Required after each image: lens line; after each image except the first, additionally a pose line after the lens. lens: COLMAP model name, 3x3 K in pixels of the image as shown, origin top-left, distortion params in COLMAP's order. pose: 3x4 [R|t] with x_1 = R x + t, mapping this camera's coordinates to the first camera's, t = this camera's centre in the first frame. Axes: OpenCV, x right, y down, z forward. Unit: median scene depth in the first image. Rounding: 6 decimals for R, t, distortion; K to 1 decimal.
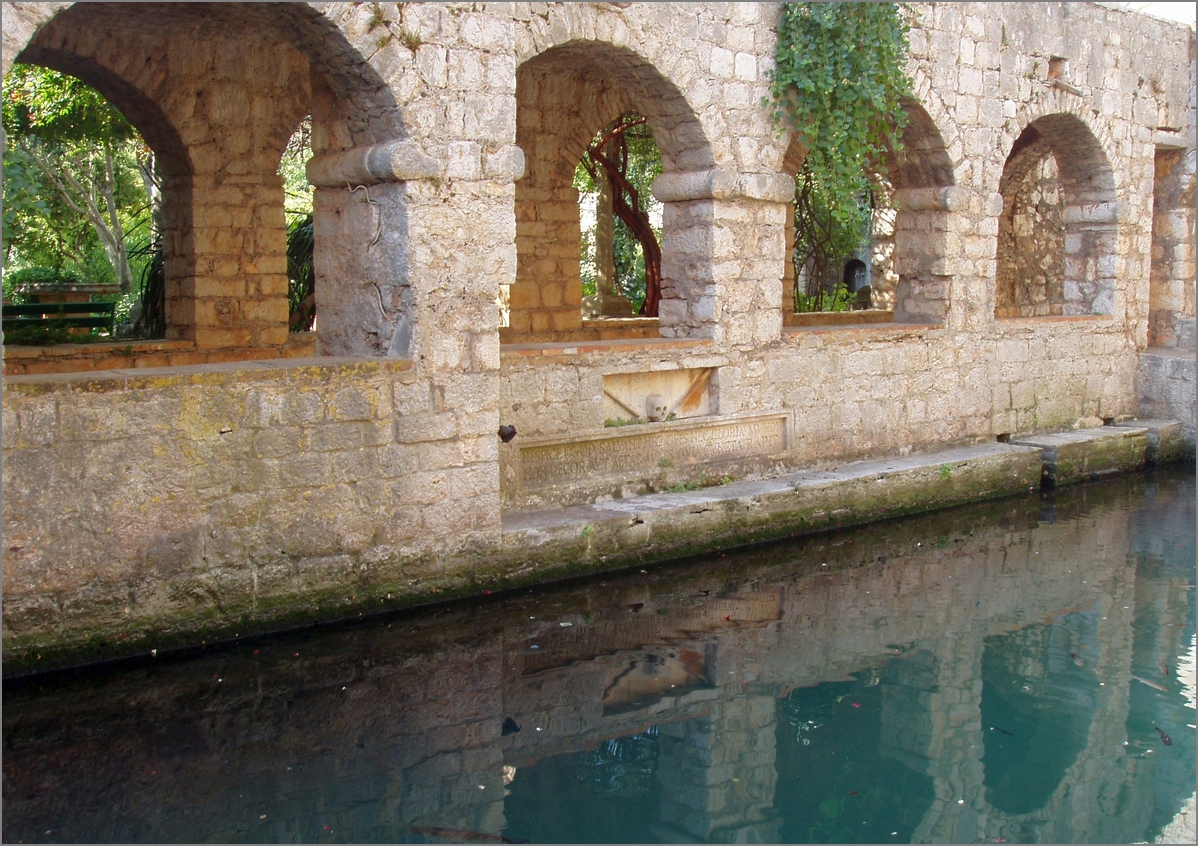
lens RADIAL K [[1377.6, 0, 602.6], [0, 1377.6, 419.7], [0, 0, 1]] dist [-0.135600, 0.000000]
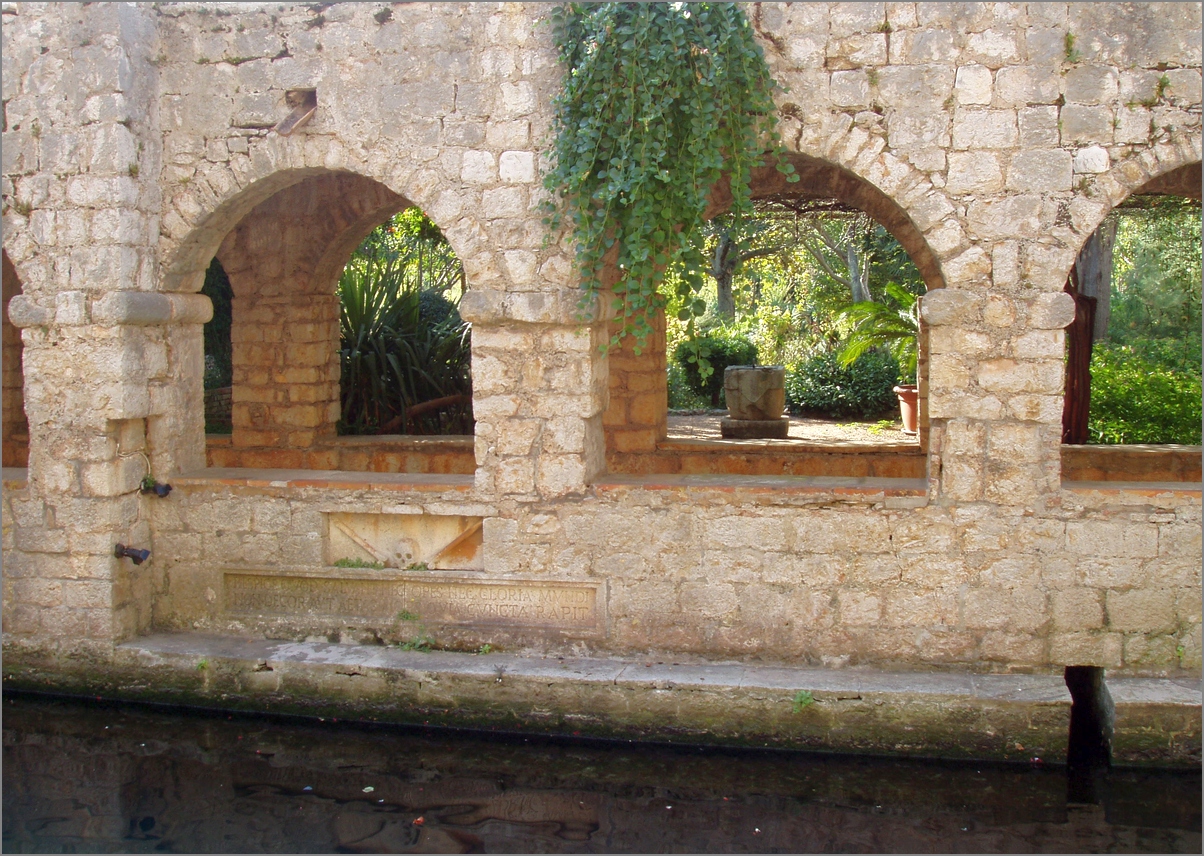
lens RADIAL K [[1384.5, 0, 636.7], [0, 1384.5, 378.7], [0, 0, 1]] dist [-0.135600, 0.000000]
pose [[0.608165, 0.042601, -0.792667, 0.829666], [-0.084391, 0.996370, -0.011200, -0.123854], [0.789312, 0.073705, 0.609552, 0.543697]]
